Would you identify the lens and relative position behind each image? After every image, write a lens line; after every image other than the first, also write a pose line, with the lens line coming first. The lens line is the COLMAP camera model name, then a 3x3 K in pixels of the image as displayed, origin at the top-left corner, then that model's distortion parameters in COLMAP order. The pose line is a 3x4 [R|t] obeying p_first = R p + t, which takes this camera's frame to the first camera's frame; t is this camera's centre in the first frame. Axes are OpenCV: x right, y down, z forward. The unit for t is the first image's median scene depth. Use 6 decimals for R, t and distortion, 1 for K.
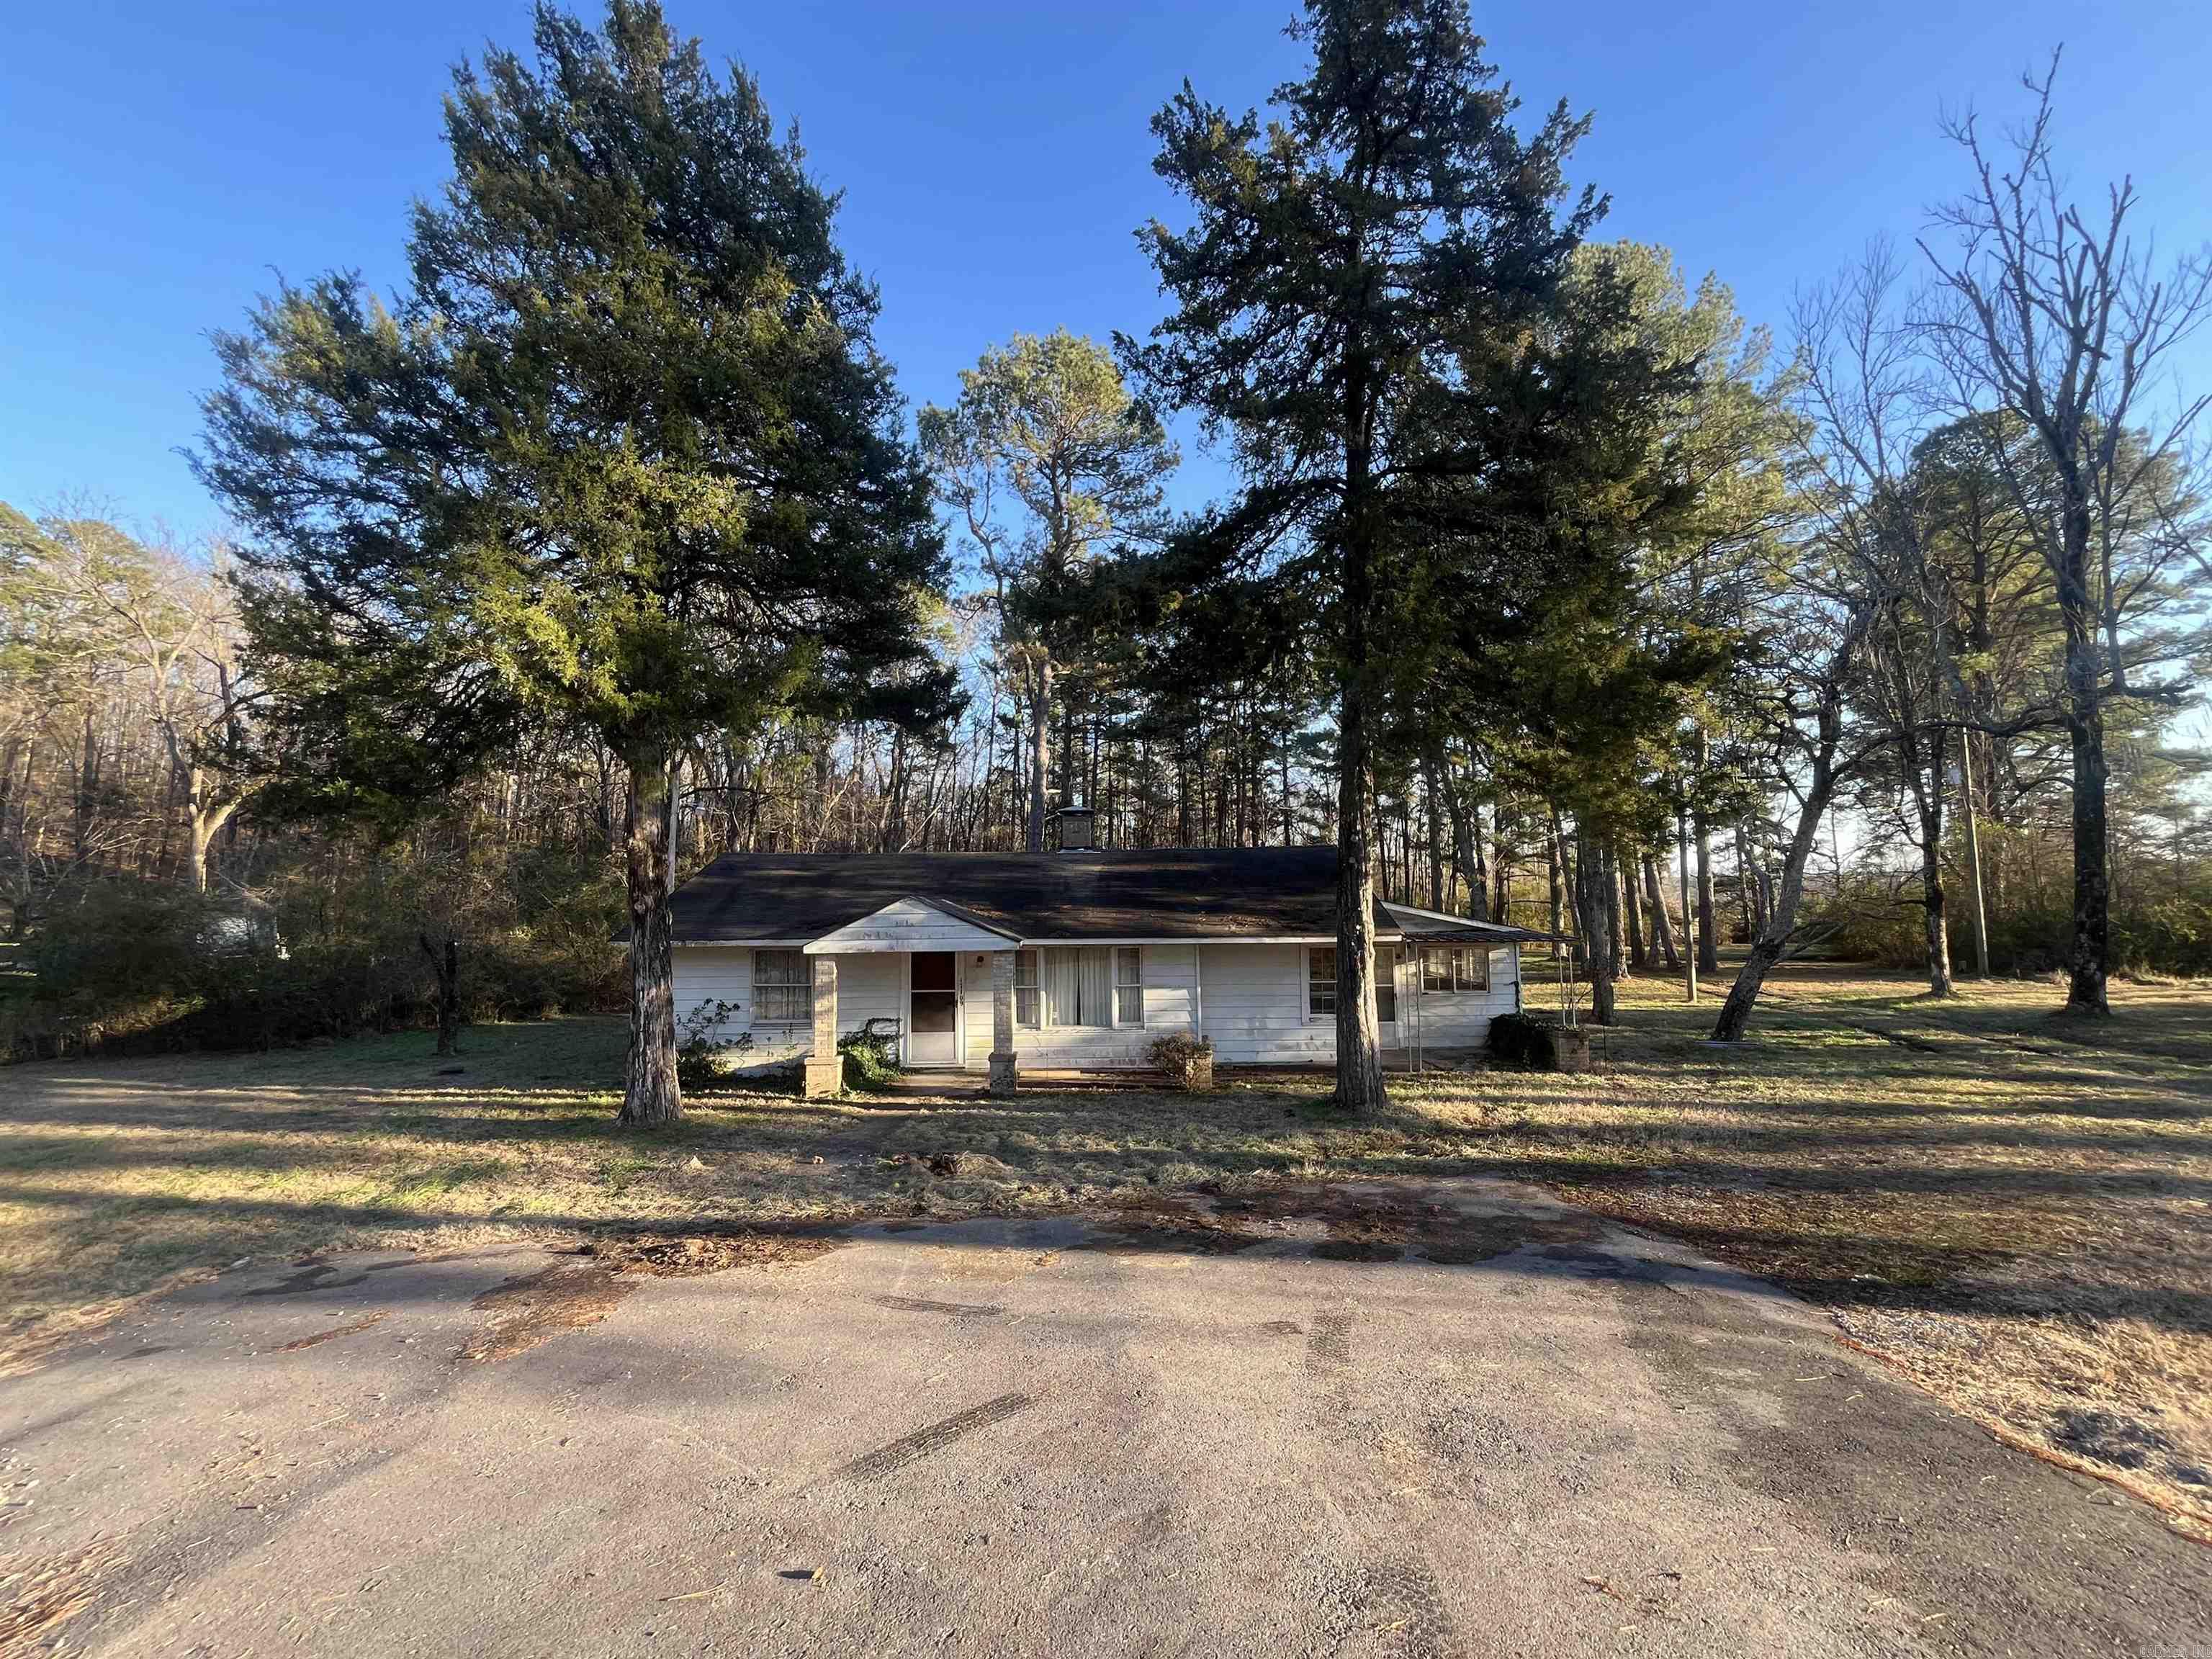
lens RADIAL K [[889.5, 0, 1106.8], [0, 889.5, 849.0], [0, 0, 1]] dist [-0.002994, -0.000221]
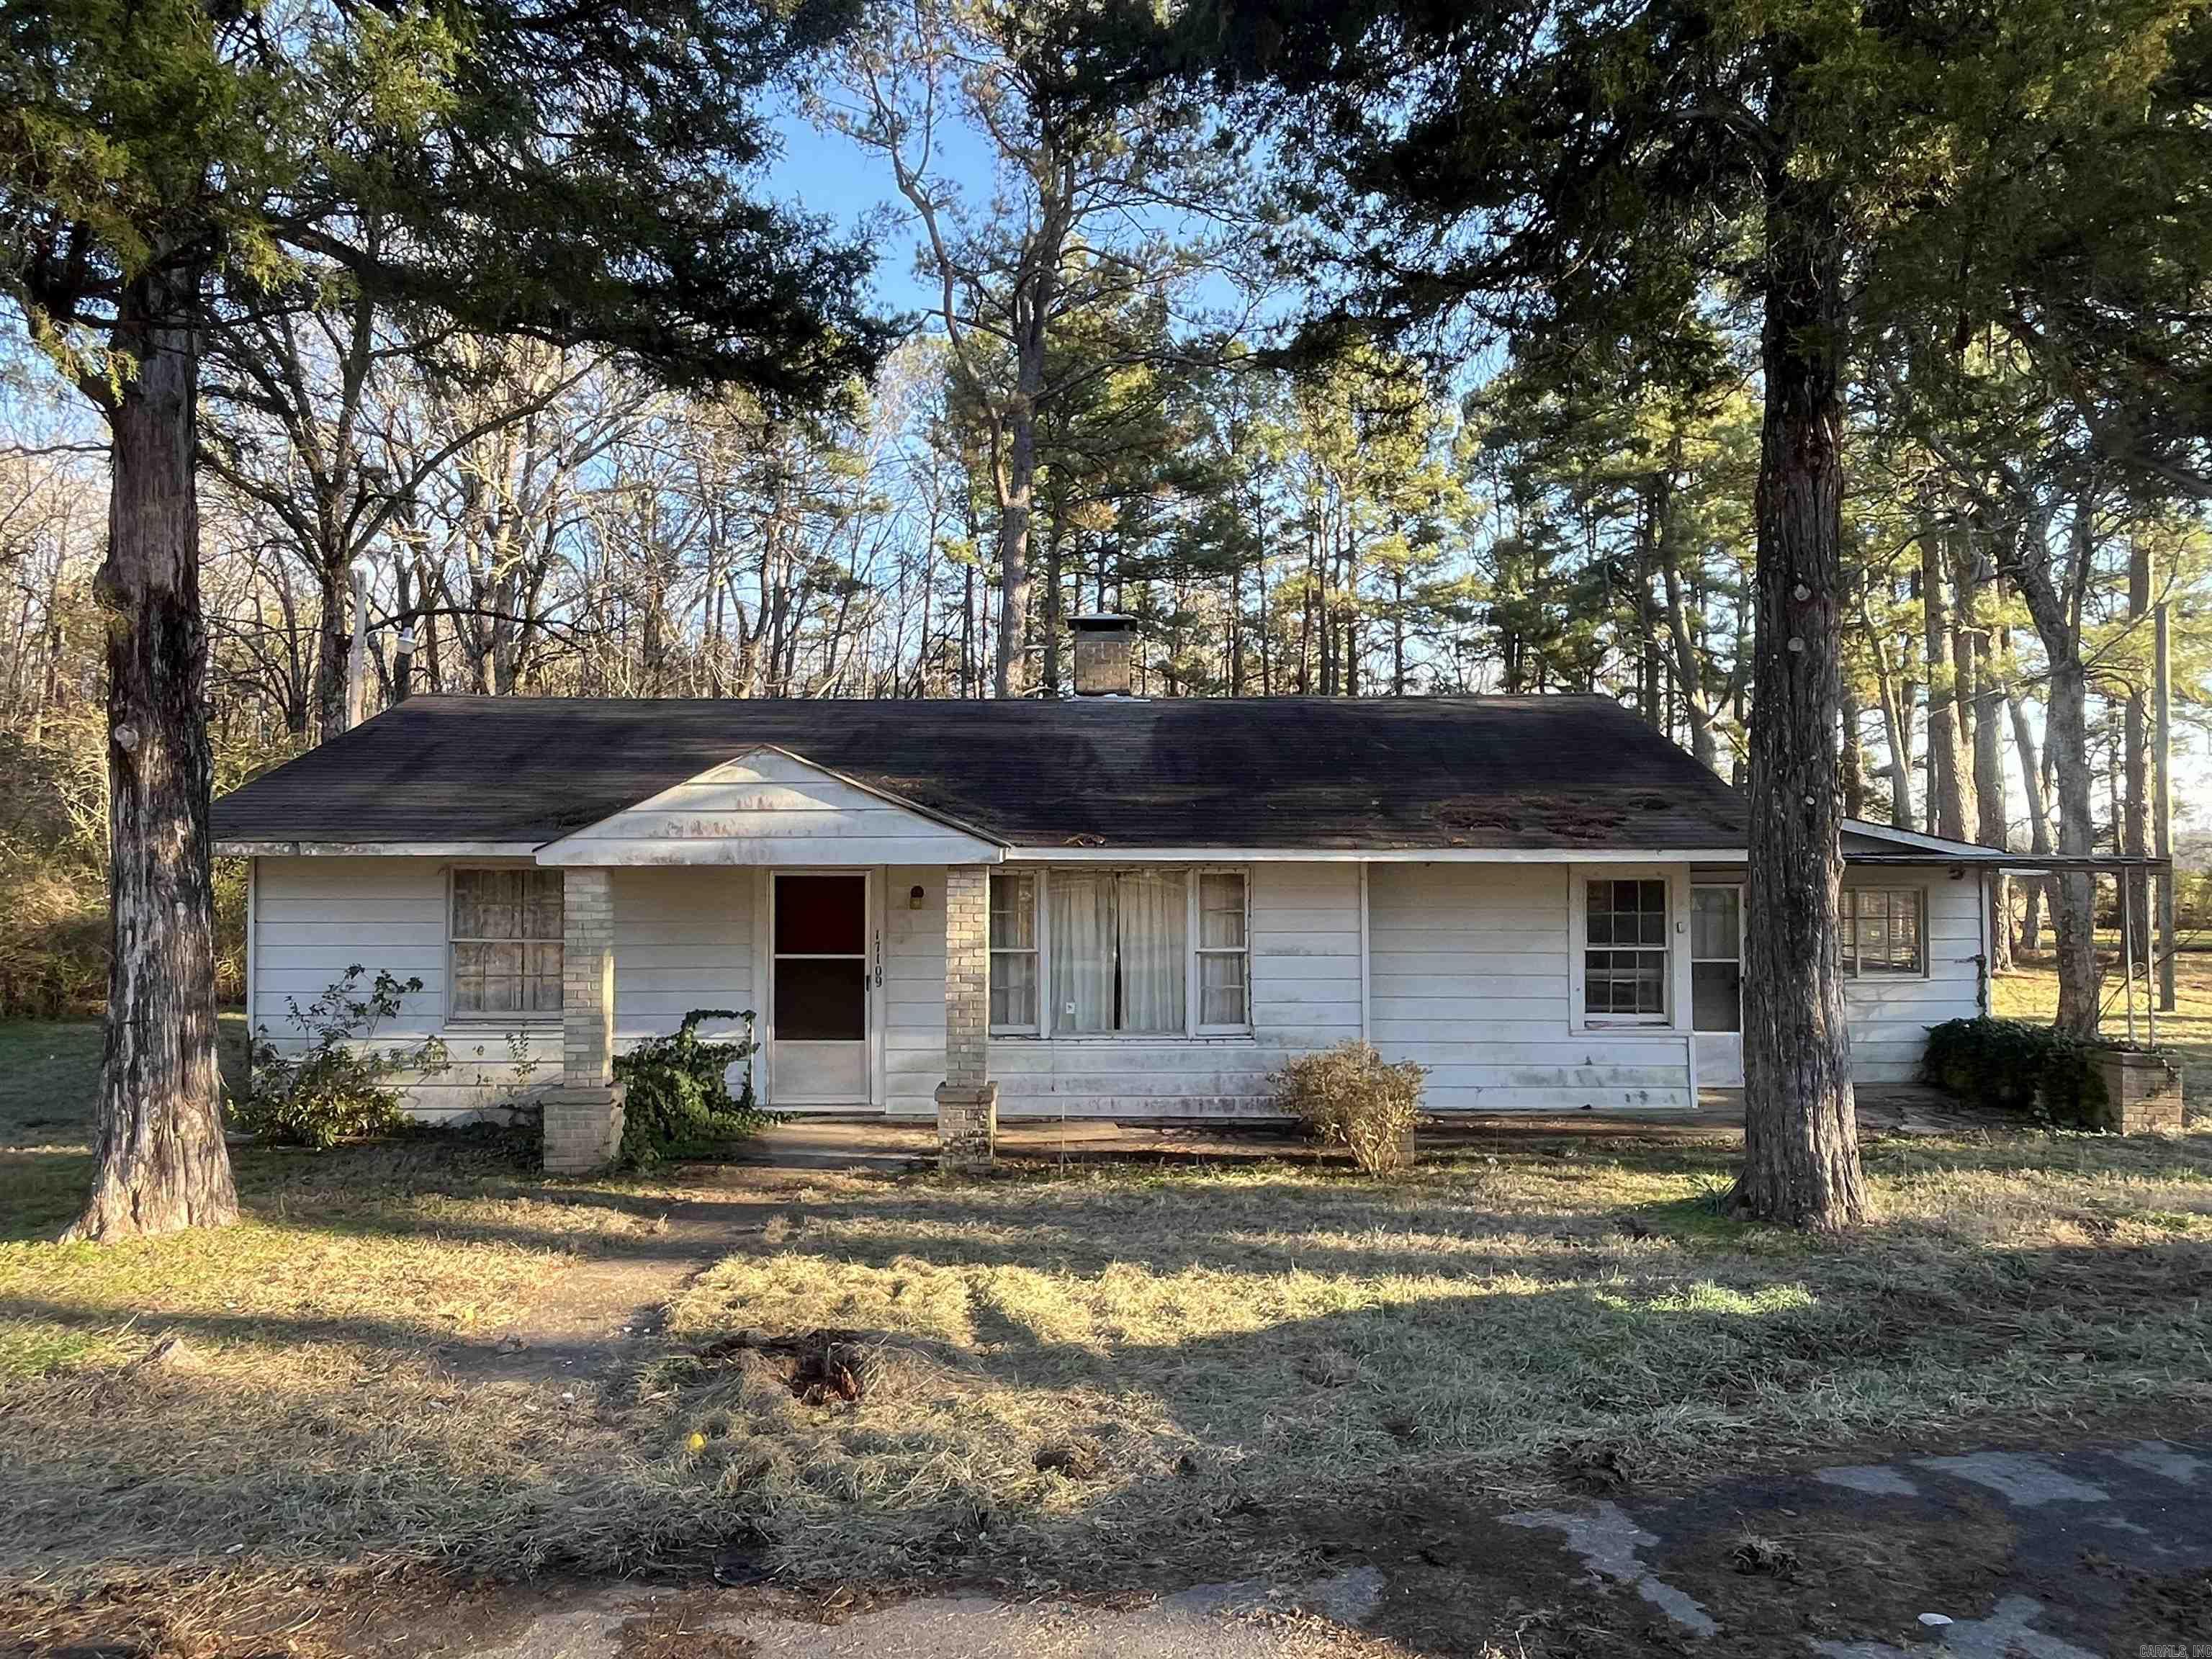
lens RADIAL K [[1357.1, 0, 1104.1], [0, 1357.1, 830.3], [0, 0, 1]] dist [-0.003641, 0.001206]
pose [[0.999917, 0.012565, 0.002830, -0.041769], [-0.012660, 0.999245, 0.036724, 0.060299], [-0.002367, -0.036757, 0.999321, 0.254855]]
